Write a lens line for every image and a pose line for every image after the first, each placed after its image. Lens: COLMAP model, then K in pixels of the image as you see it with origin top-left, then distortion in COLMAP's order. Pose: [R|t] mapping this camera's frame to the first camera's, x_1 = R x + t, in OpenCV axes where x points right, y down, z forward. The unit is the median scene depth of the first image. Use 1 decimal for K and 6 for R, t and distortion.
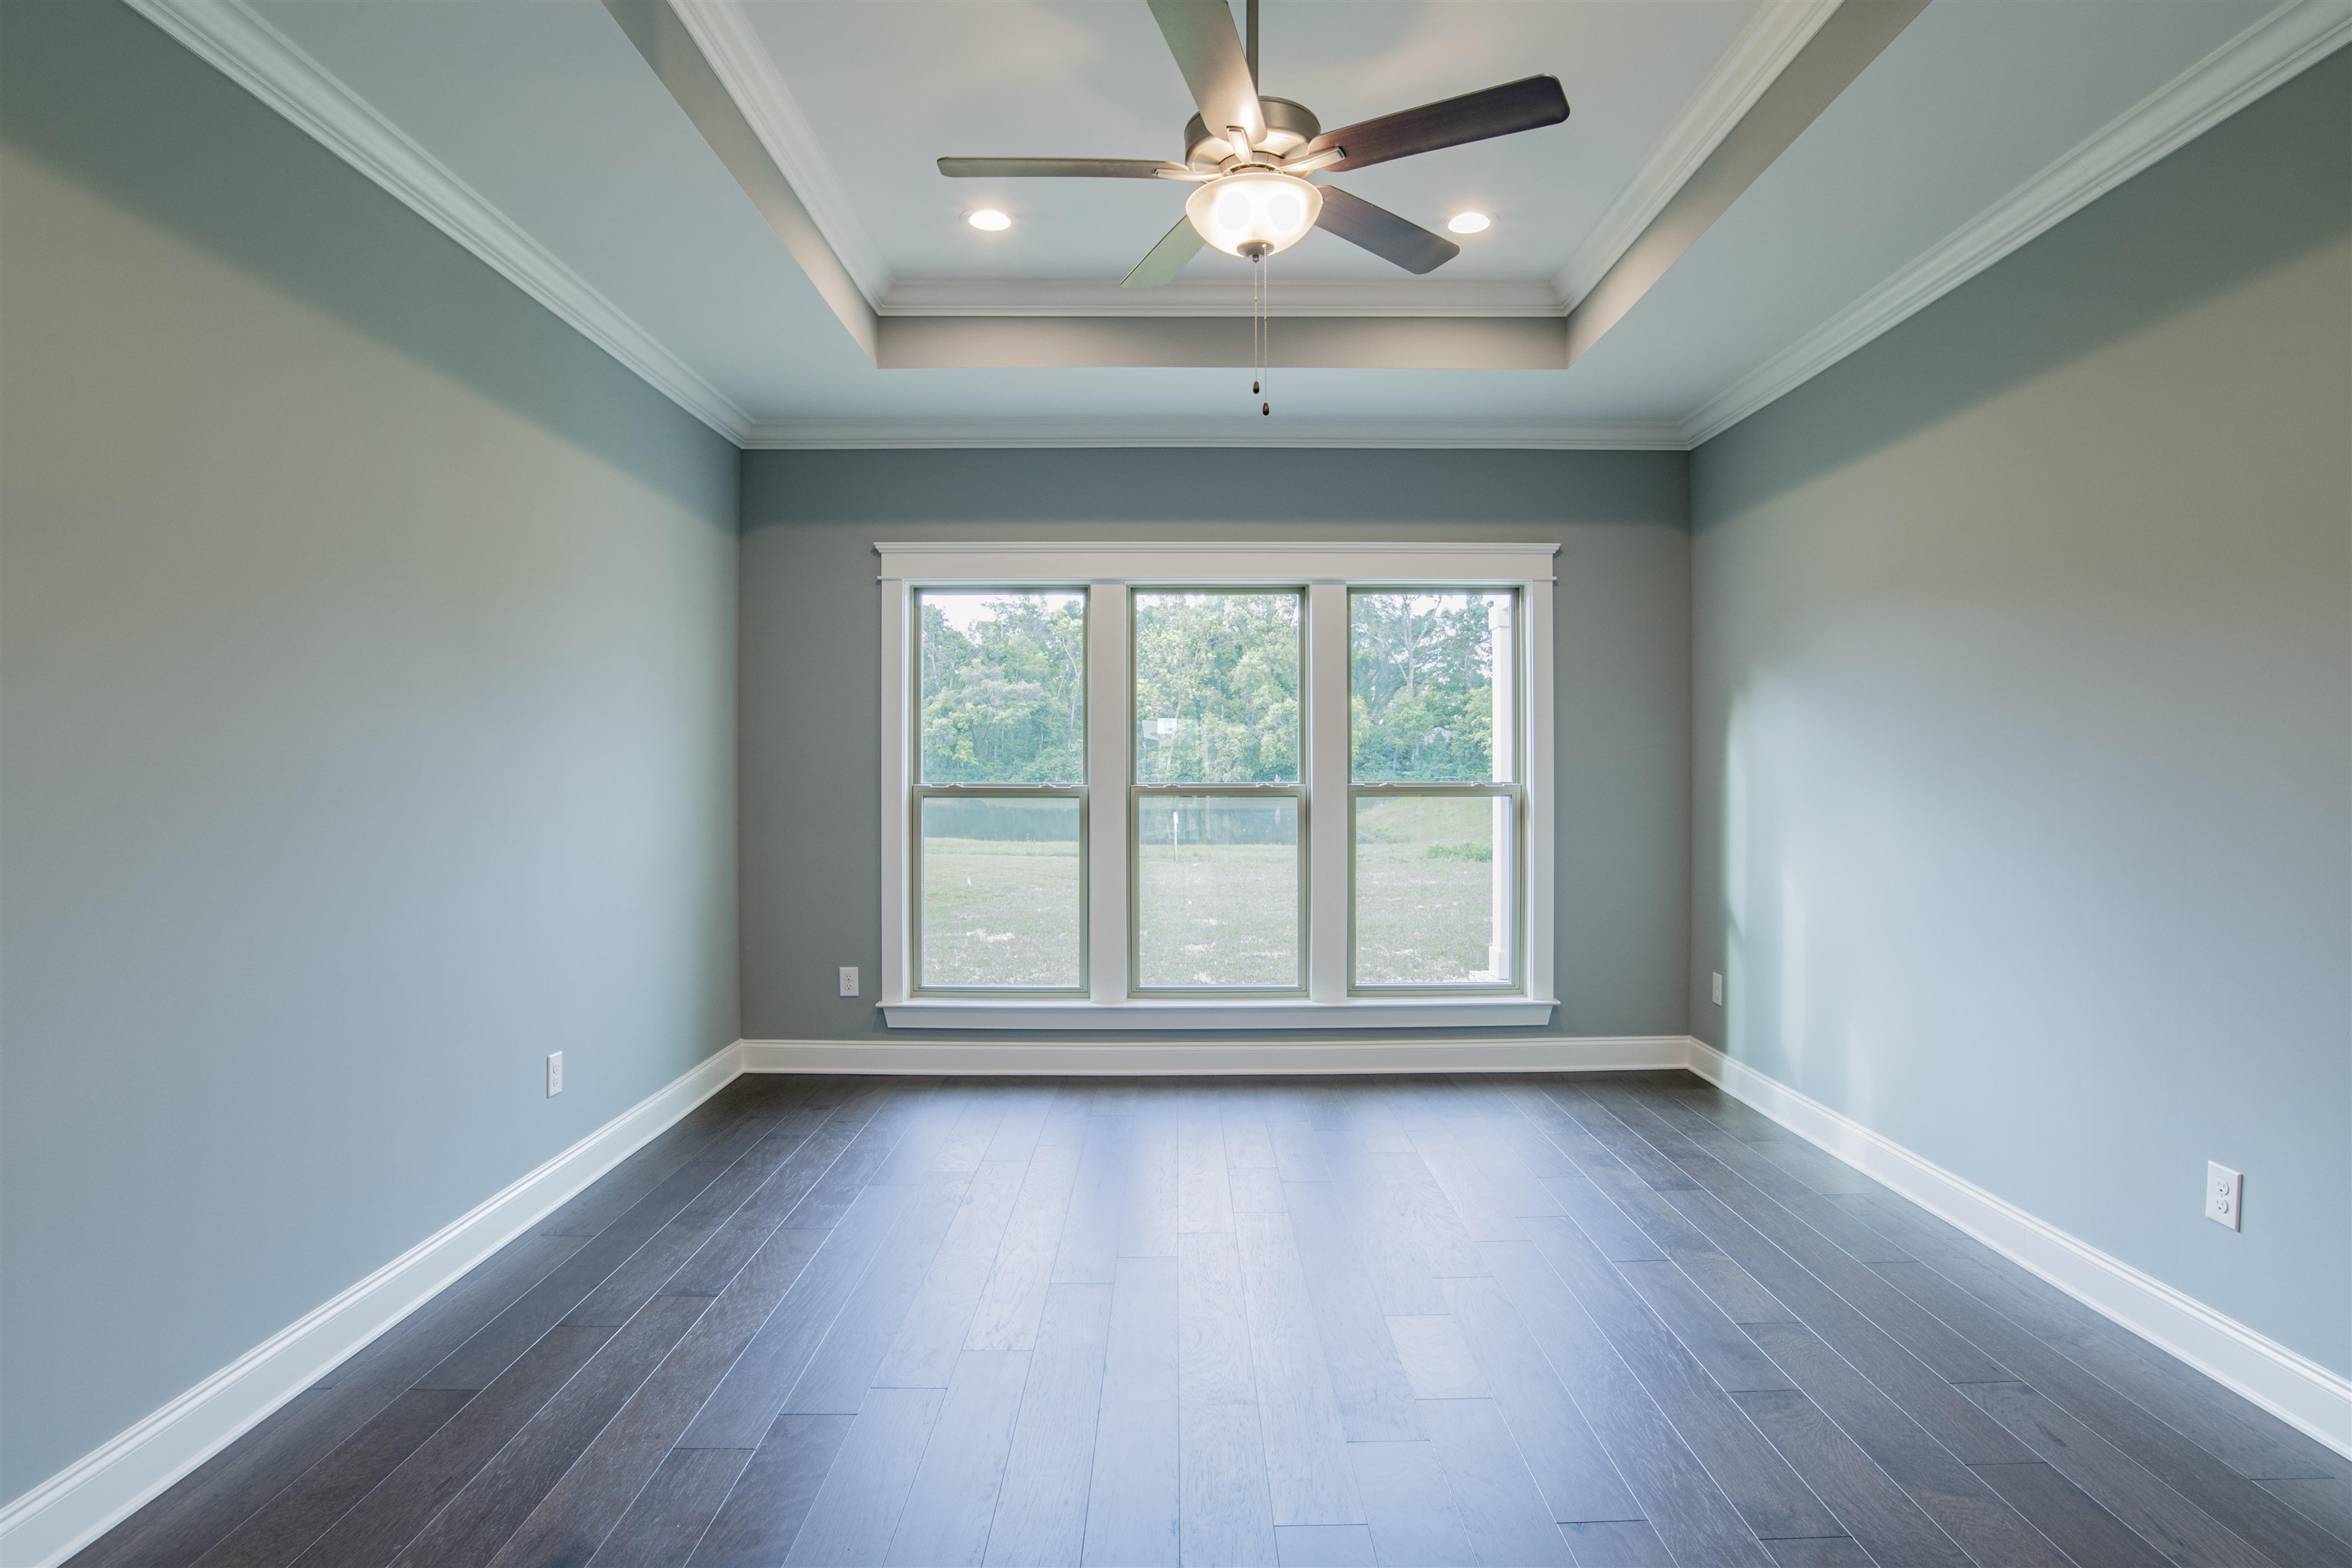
lens RADIAL K [[1205.1, 0, 1208.9], [0, 1205.1, 782.2], [0, 0, 1]] dist [-0.062320, 0.022706]
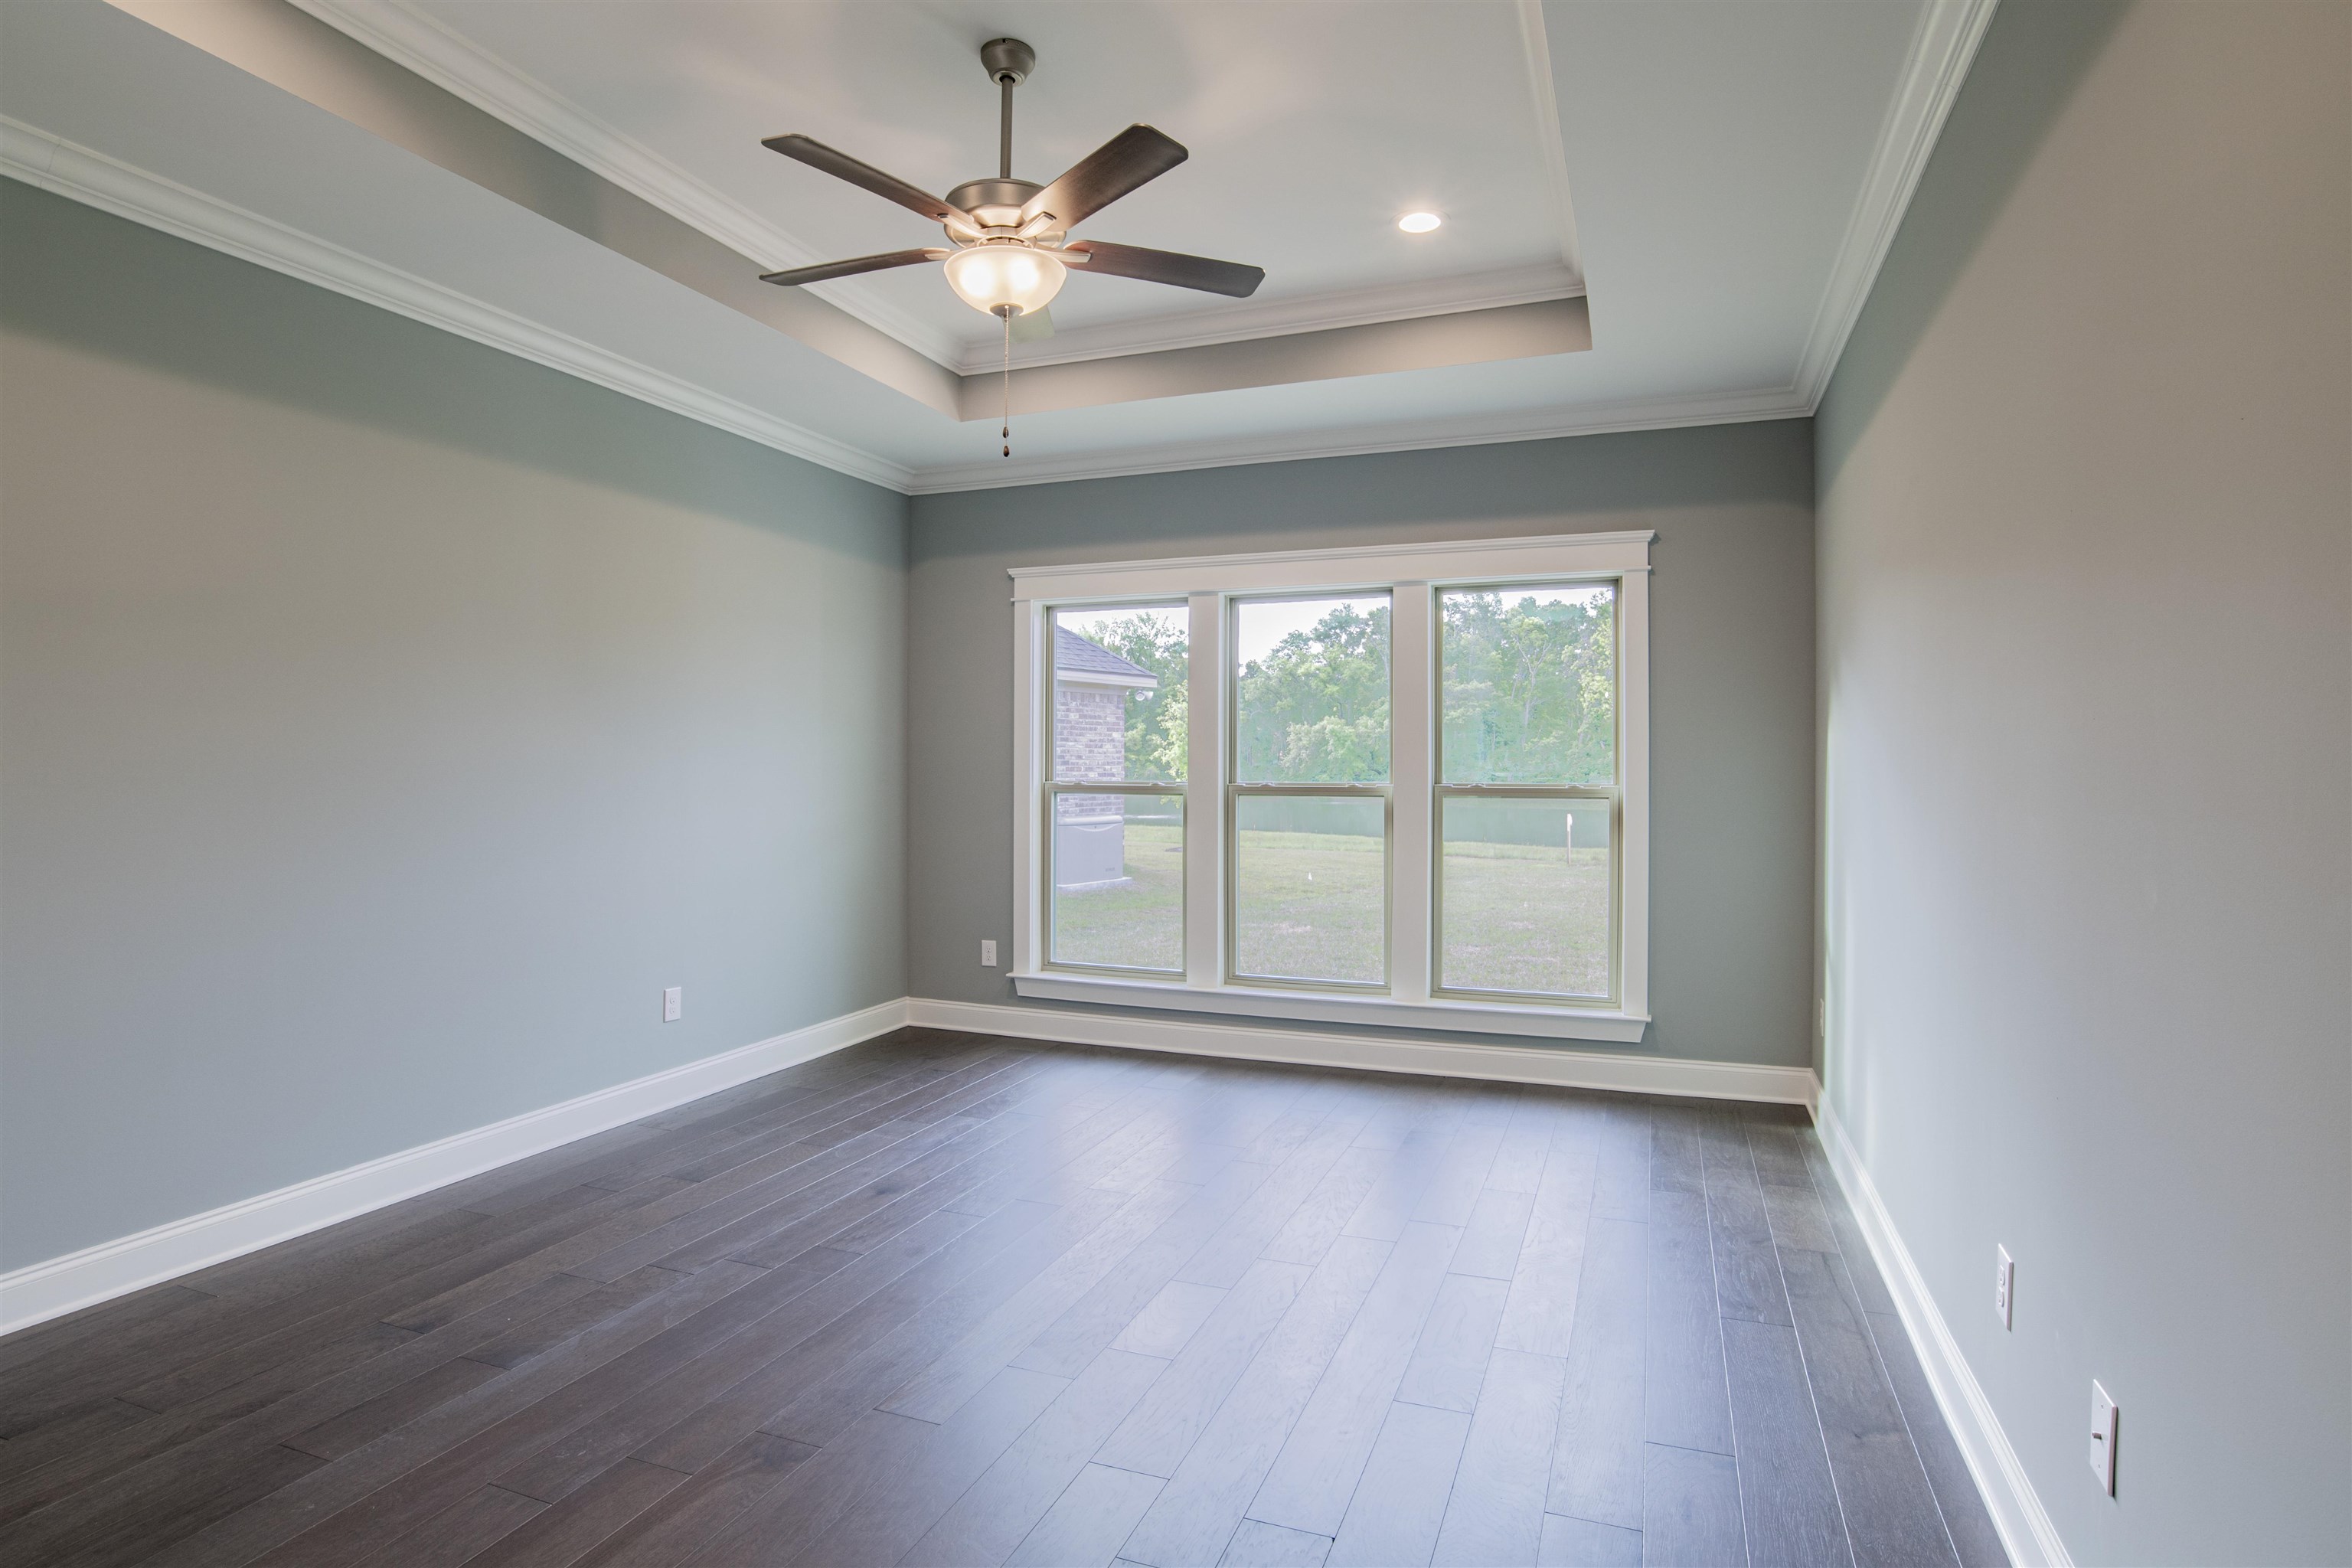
lens RADIAL K [[1205.1, 0, 1225.8], [0, 1205.1, 779.7], [0, 0, 1]] dist [-0.062320, 0.022706]
pose [[0.933513, 0.006956, -0.358476, 0.313804], [-0.007697, 0.999970, -0.000639, -0.000379], [0.358461, 0.003356, 0.933539, 0.007295]]
